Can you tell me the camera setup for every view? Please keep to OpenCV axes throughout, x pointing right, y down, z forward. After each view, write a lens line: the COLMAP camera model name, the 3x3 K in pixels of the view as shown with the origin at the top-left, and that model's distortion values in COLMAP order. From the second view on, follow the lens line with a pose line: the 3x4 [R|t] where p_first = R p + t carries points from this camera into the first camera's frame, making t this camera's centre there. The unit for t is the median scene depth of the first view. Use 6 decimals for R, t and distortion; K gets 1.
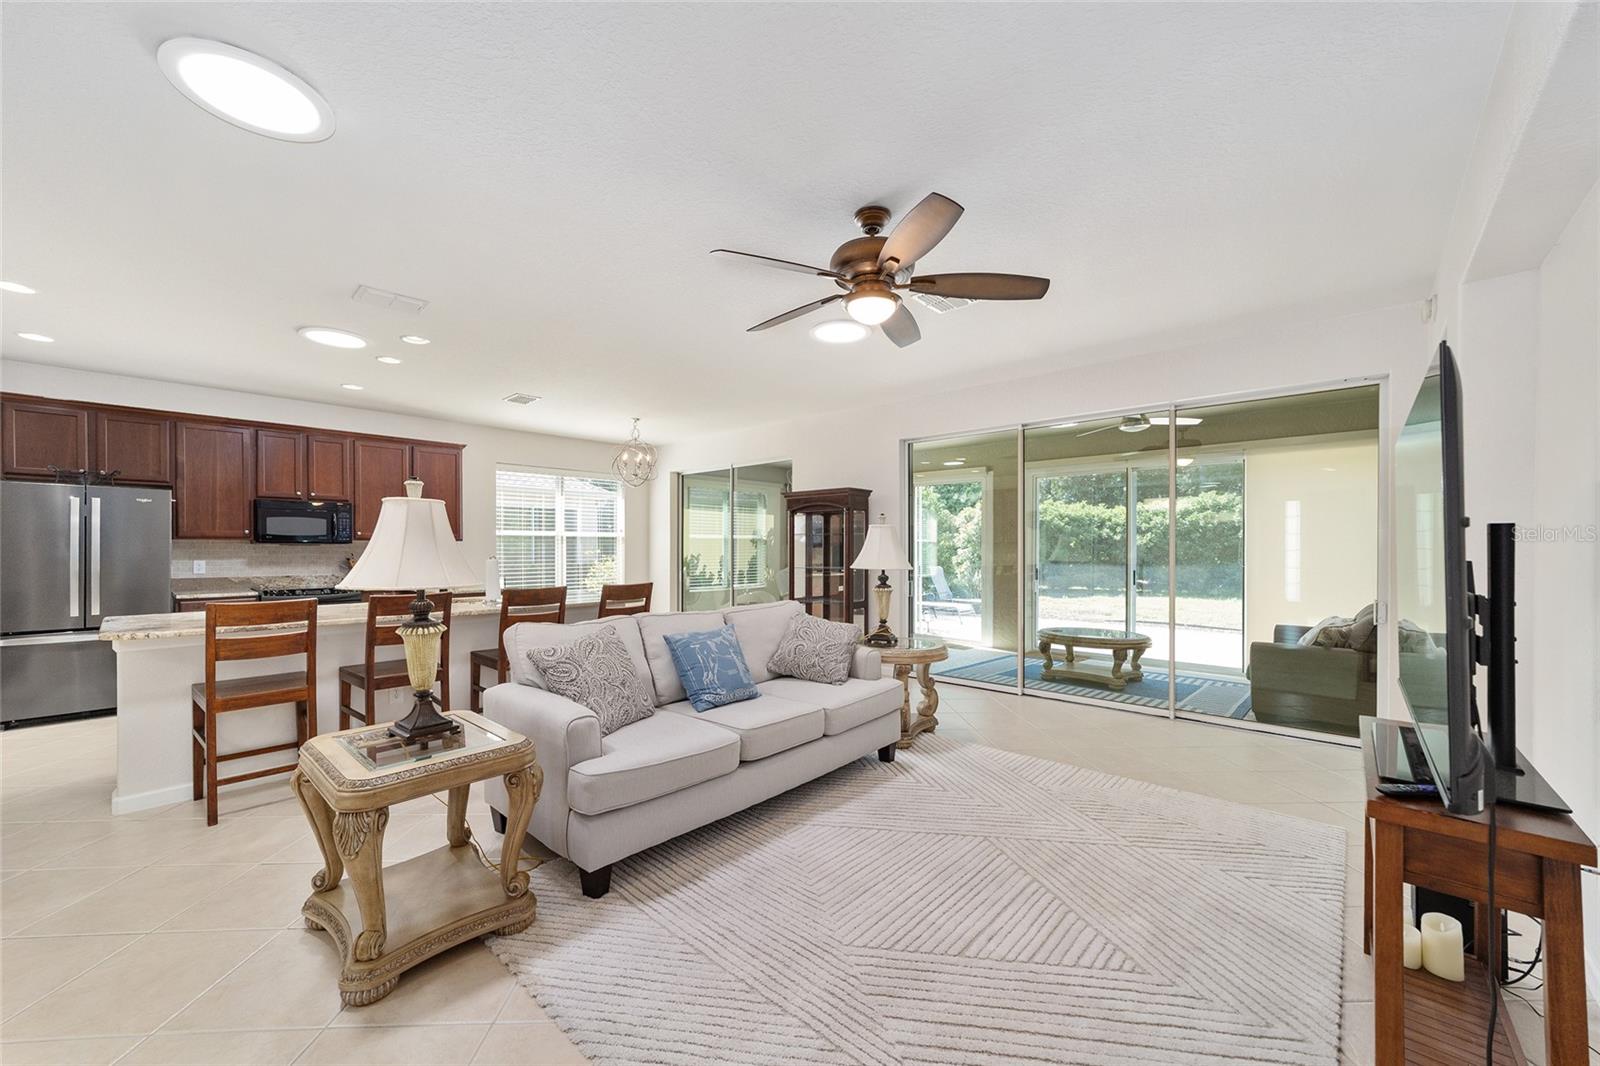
lens RADIAL K [[618.4, 0, 791.5], [0, 618.4, 552.6], [0, 0, 1]] dist [-0.013098, 0.006375]
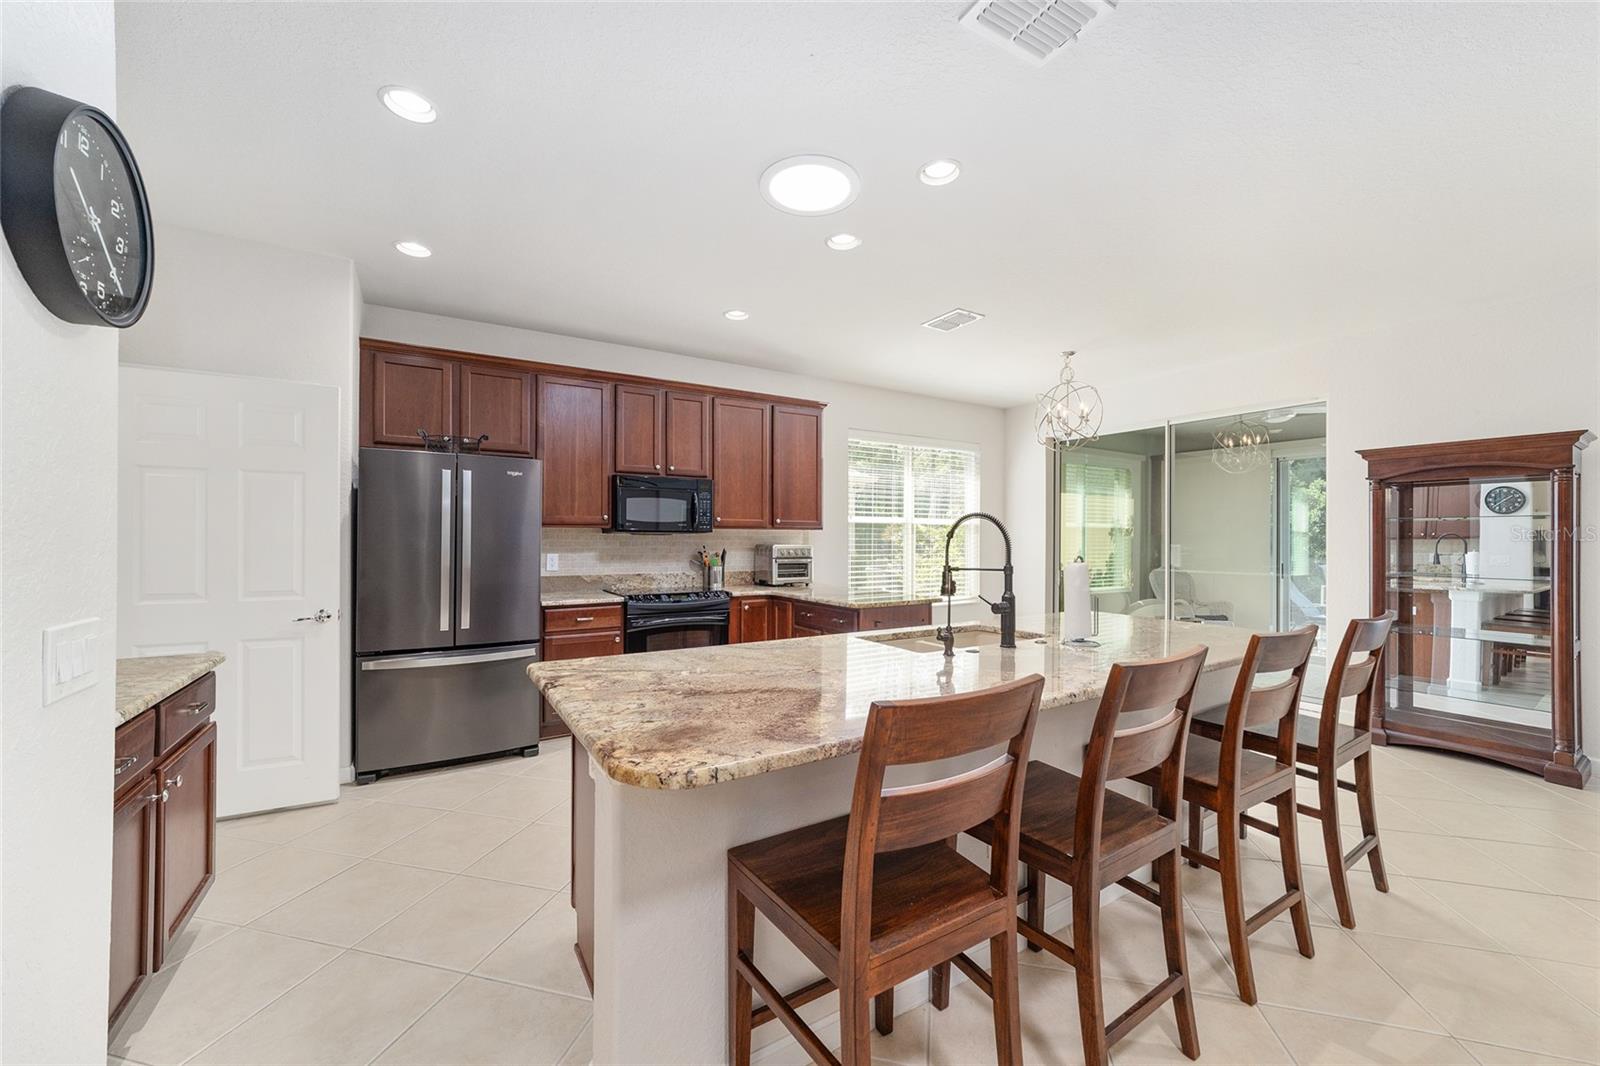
lens RADIAL K [[613.4, 0, 791.4], [0, 613.4, 538.0], [0, 0, 1]] dist [-0.018991, 0.010798]
pose [[0.962264, 0.004405, -0.272081, -0.453033], [-0.006417, 0.999958, -0.006508, -0.004337], [0.272041, 0.008008, 0.962252, 0.325826]]
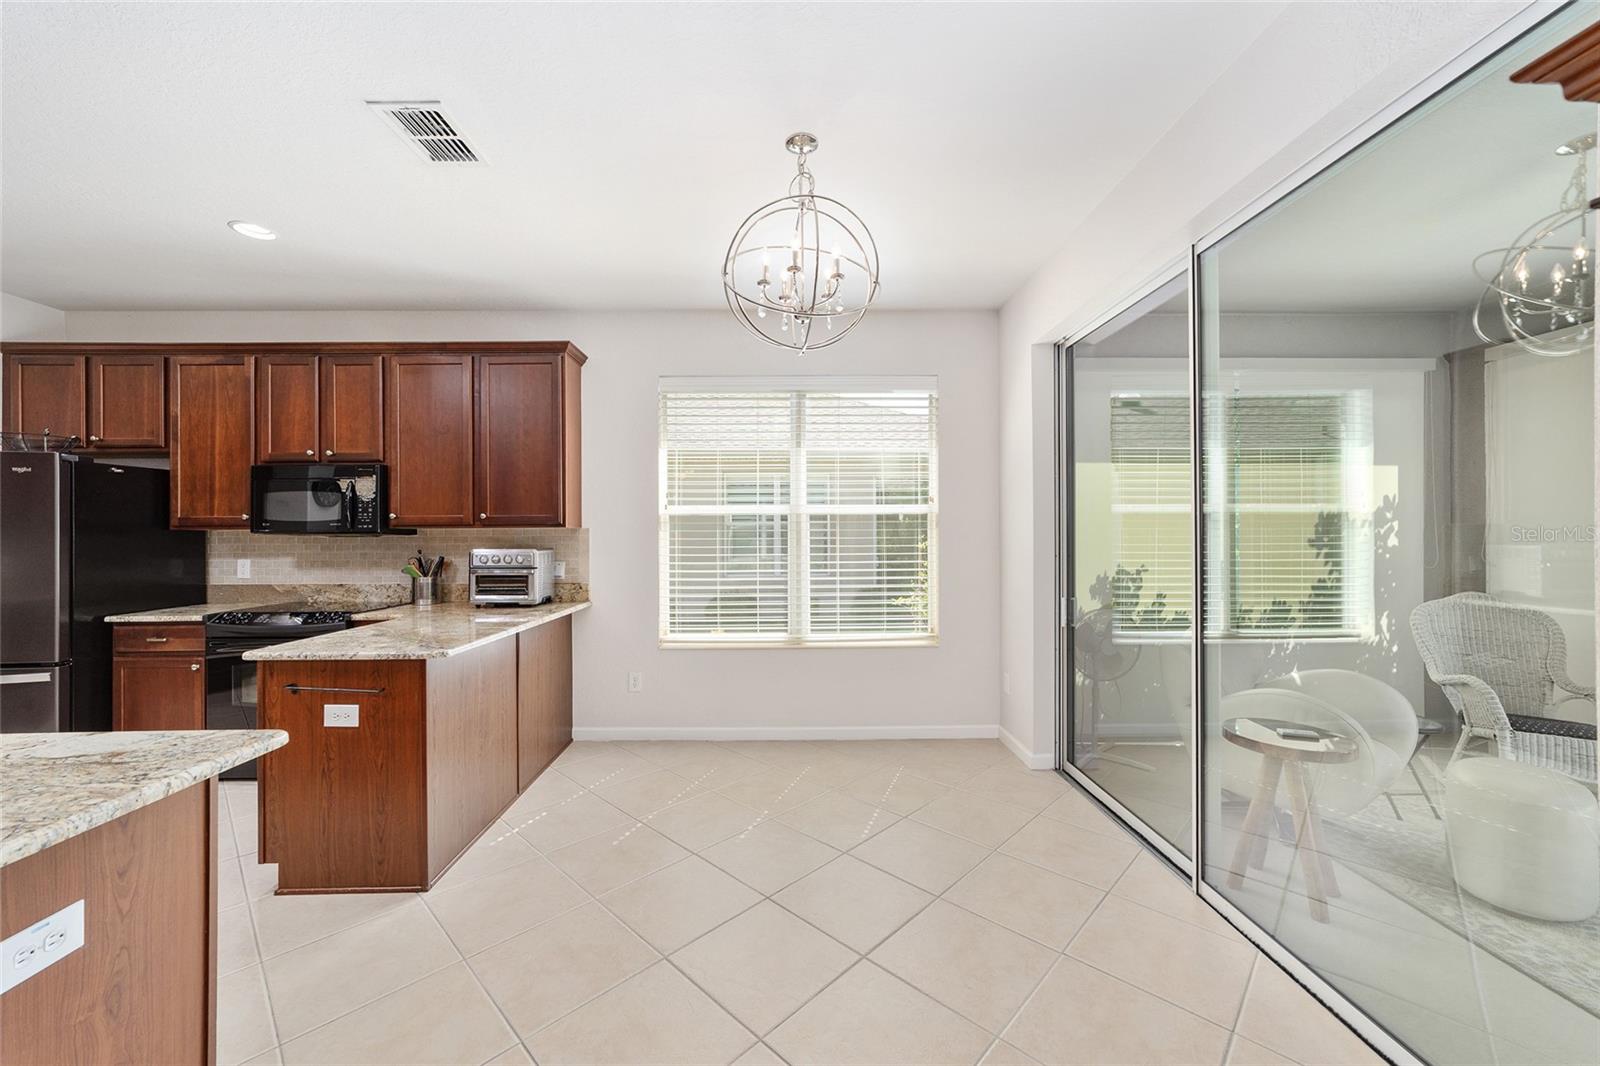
lens RADIAL K [[613.4, 0, 791.4], [0, 613.4, 538.0], [0, 0, 1]] dist [-0.018991, 0.010798]
pose [[0.690122, 0.006135, -0.723667, -0.033962], [-0.000744, 0.999970, 0.007768, -0.017100], [0.723693, -0.004822, 0.690106, 0.969537]]
